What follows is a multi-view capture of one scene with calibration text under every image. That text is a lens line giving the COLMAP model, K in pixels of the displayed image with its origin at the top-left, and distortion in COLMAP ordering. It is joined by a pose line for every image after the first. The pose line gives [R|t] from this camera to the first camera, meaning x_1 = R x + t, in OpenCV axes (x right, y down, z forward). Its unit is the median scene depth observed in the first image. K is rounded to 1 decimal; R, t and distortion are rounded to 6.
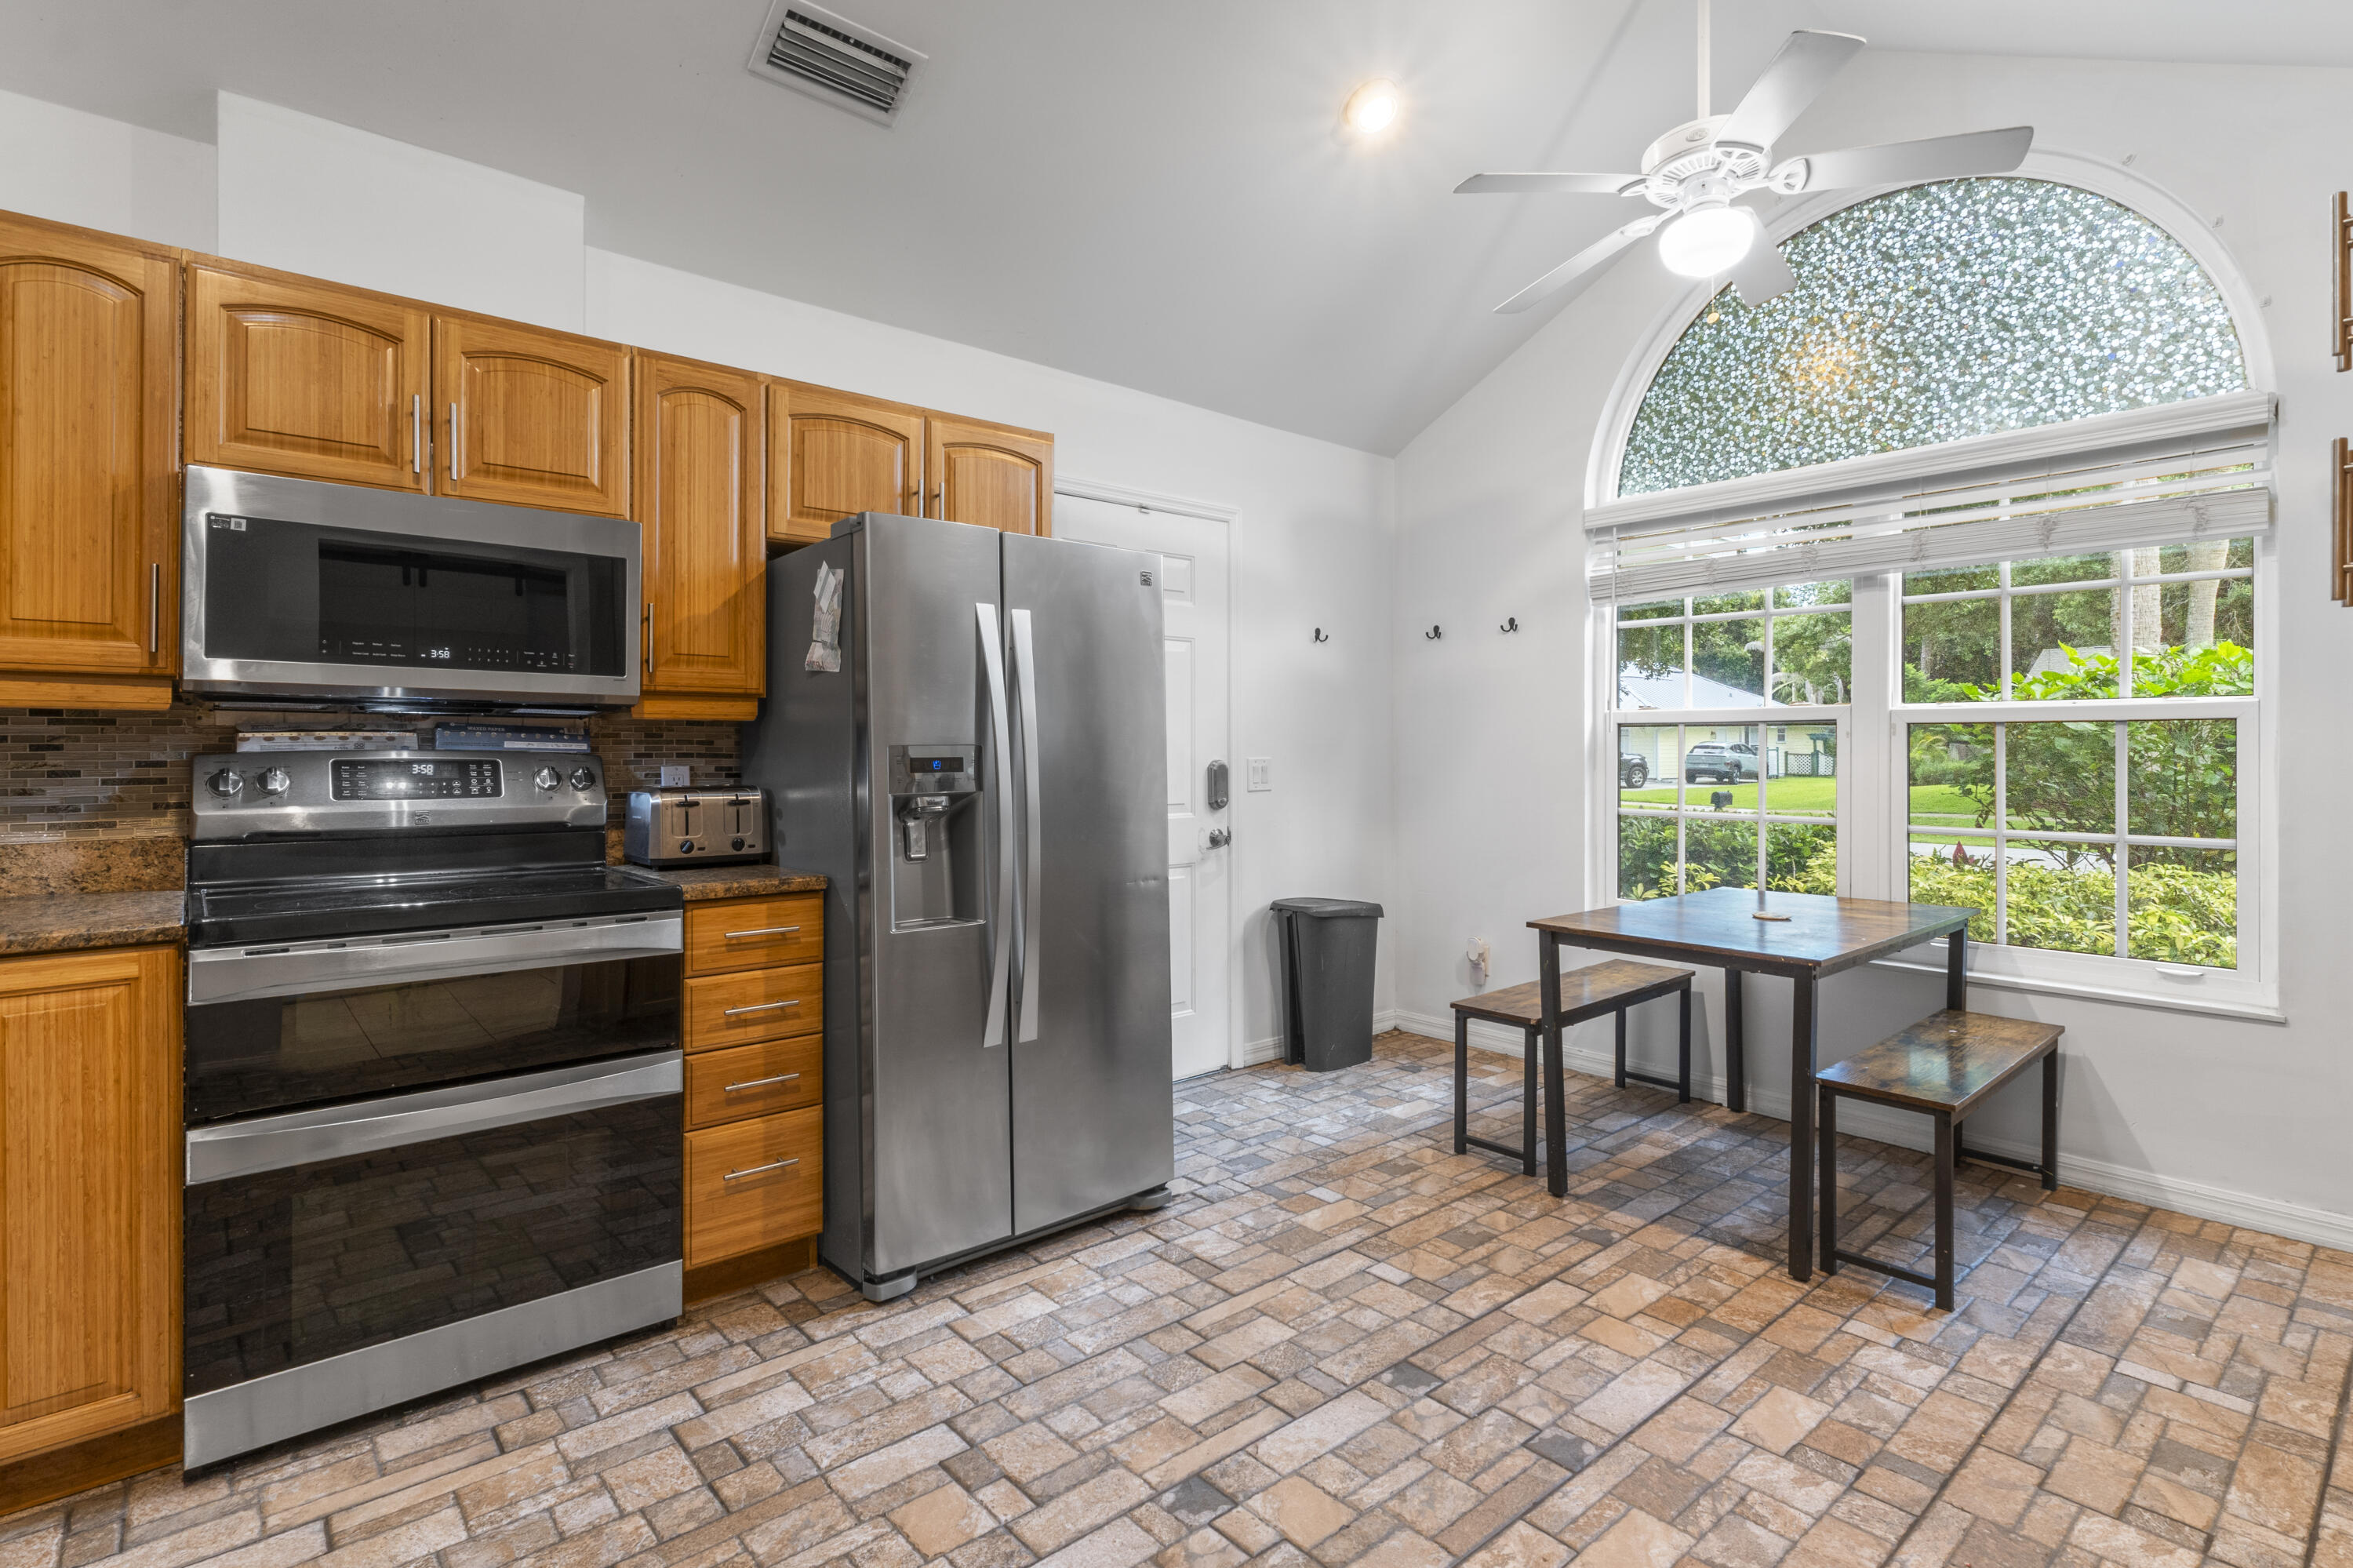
lens RADIAL K [[1127.1, 0, 1184.7], [0, 1127.1, 758.6], [0, 0, 1]] dist [0.000744, 0.000261]
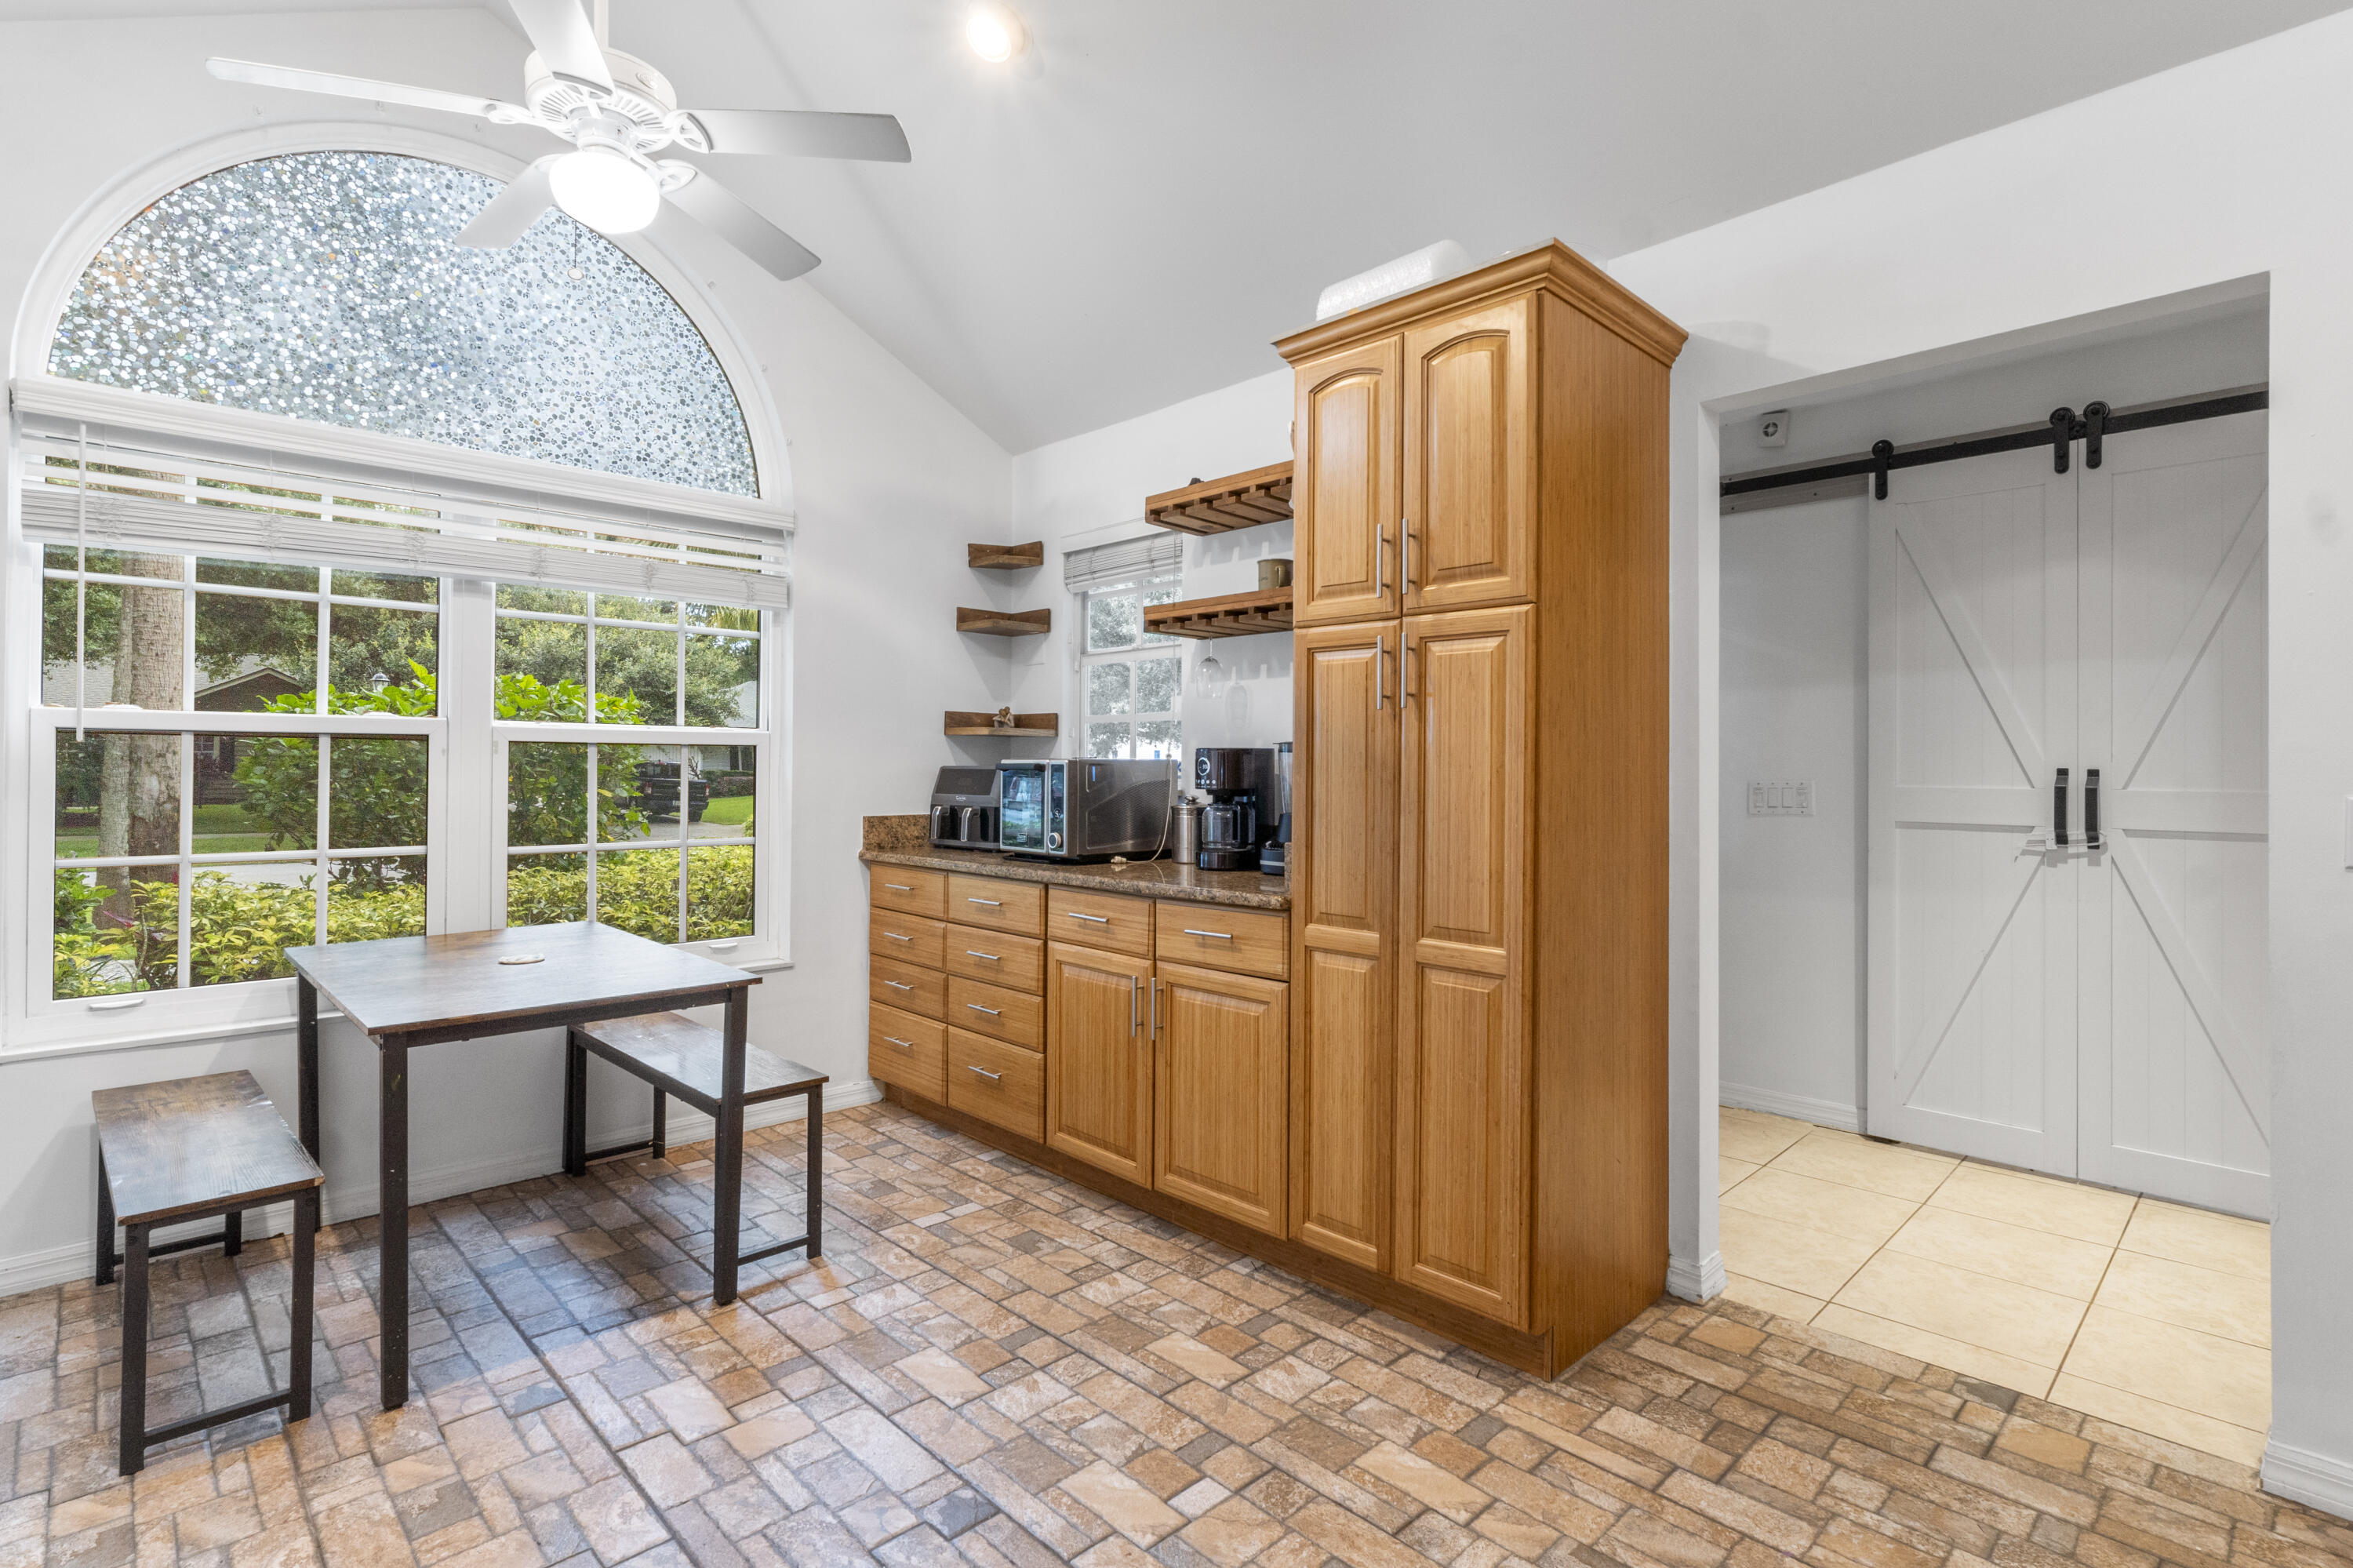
lens RADIAL K [[1127.1, 0, 1184.1], [0, 1127.1, 790.8], [0, 0, 1]] dist [0.000744, 0.000261]
pose [[-0.046037, -0.028707, 0.998527, -0.492296], [0.000740, 0.999586, 0.028772, -0.024222], [-0.998939, 0.002064, -0.045996, 0.679731]]
